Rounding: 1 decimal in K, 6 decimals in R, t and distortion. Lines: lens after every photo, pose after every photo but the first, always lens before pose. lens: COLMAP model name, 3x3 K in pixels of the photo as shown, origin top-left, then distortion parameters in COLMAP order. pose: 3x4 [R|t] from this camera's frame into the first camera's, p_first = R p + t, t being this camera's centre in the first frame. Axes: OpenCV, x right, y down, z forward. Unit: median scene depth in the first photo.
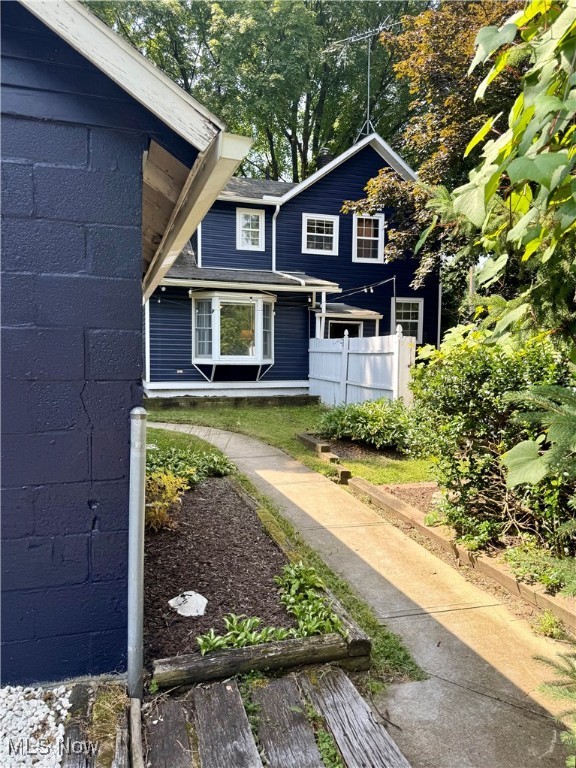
lens RADIAL K [[552.1, 0, 293.7], [0, 552.1, 382.5], [0, 0, 1]] dist [0.064954, -0.096100]
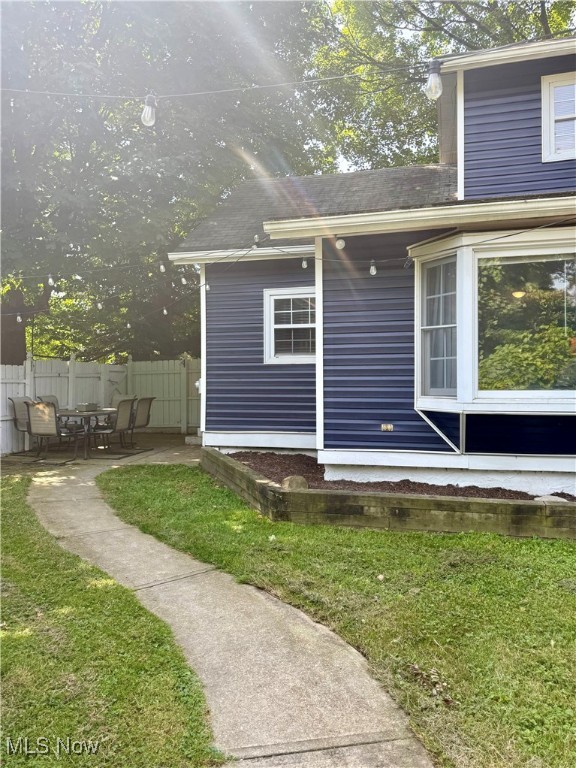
lens RADIAL K [[552.1, 0, 293.5], [0, 552.1, 375.9], [0, 0, 1]] dist [0.064954, -0.096100]
pose [[0.826164, -0.020321, -0.563063, -0.014958], [-0.014564, 0.998245, -0.057395, -0.033309], [0.563241, 0.055619, 0.824419, 0.569788]]
